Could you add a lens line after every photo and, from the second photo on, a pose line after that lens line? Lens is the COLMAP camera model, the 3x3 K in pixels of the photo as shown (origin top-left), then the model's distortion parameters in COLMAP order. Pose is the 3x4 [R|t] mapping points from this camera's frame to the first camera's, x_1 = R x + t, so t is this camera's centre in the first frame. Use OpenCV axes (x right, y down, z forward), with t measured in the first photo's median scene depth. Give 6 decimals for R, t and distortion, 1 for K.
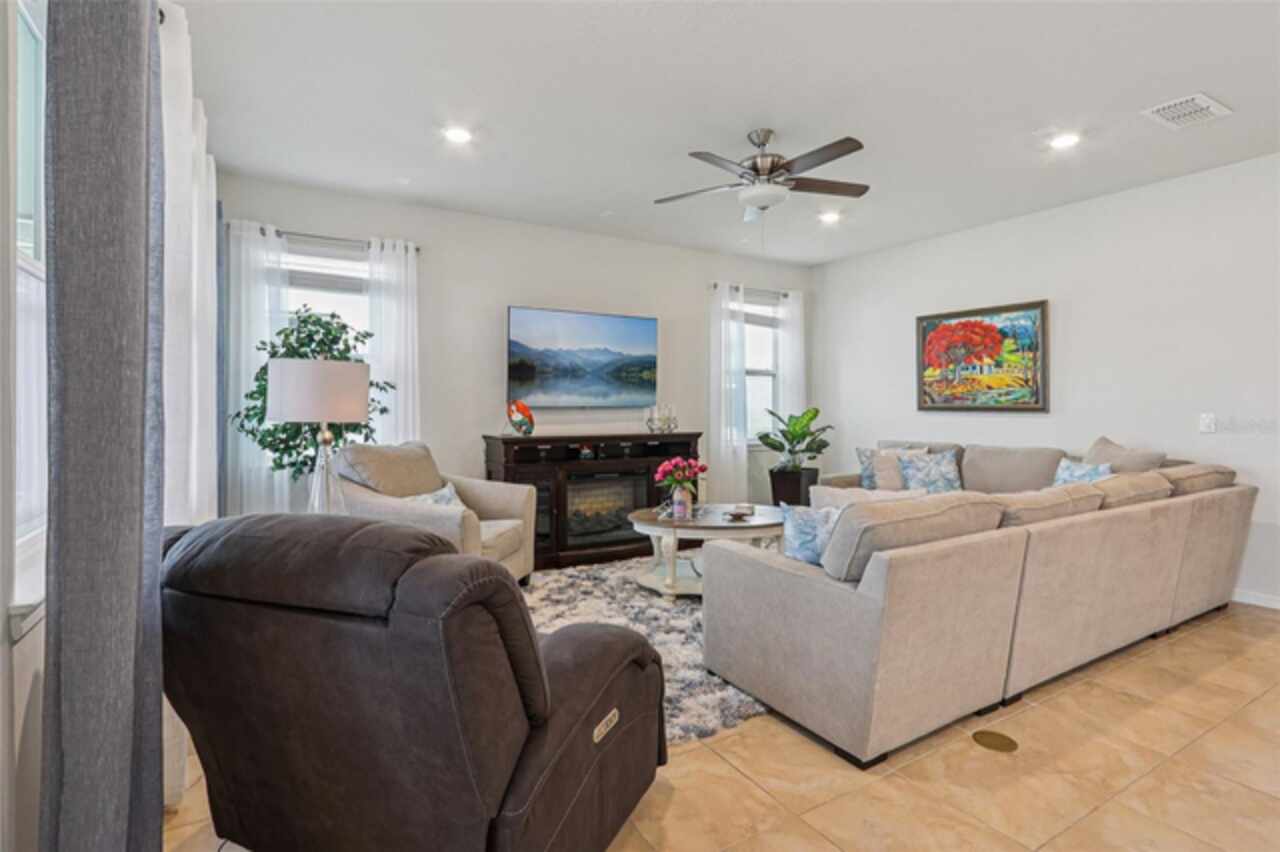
lens RADIAL K [[617.0, 0, 642.3], [0, 617.0, 411.8], [0, 0, 1]] dist [0.002768, 0.001048]
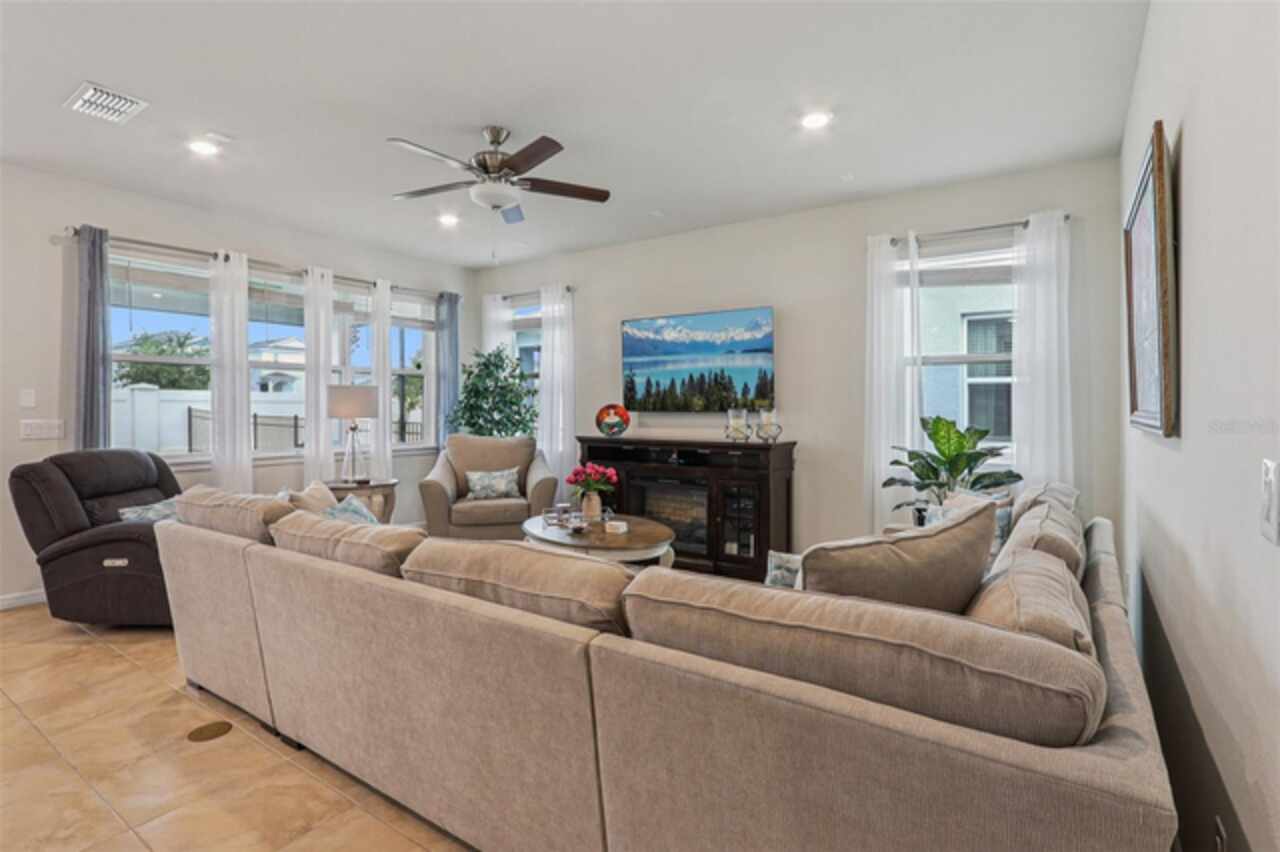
lens RADIAL K [[623.1, 0, 640.0], [0, 623.1, 426.0], [0, 0, 1]] dist [0.000919, 0.000192]
pose [[0.415528, 0.029179, -0.909112, 0.879130], [-0.011965, 0.999574, 0.026614, -0.010985], [0.909502, -0.000181, 0.415700, 0.590981]]
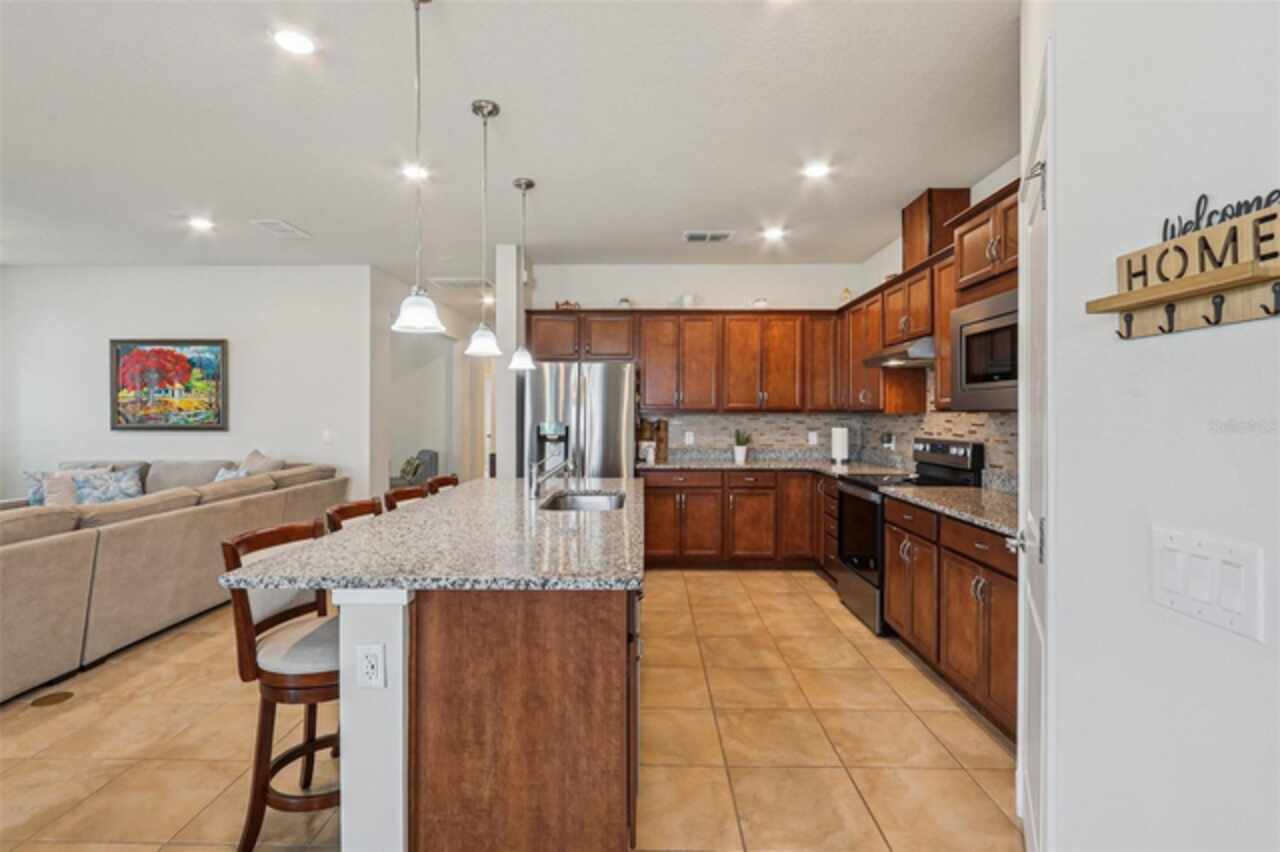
lens RADIAL K [[617.0, 0, 642.3], [0, 617.0, 411.8], [0, 0, 1]] dist [0.002768, 0.001048]
pose [[0.553530, 0.001558, 0.832828, 0.085520], [0.008431, 0.999937, -0.007474, -0.019656], [-0.832787, 0.011159, 0.553482, -0.350881]]
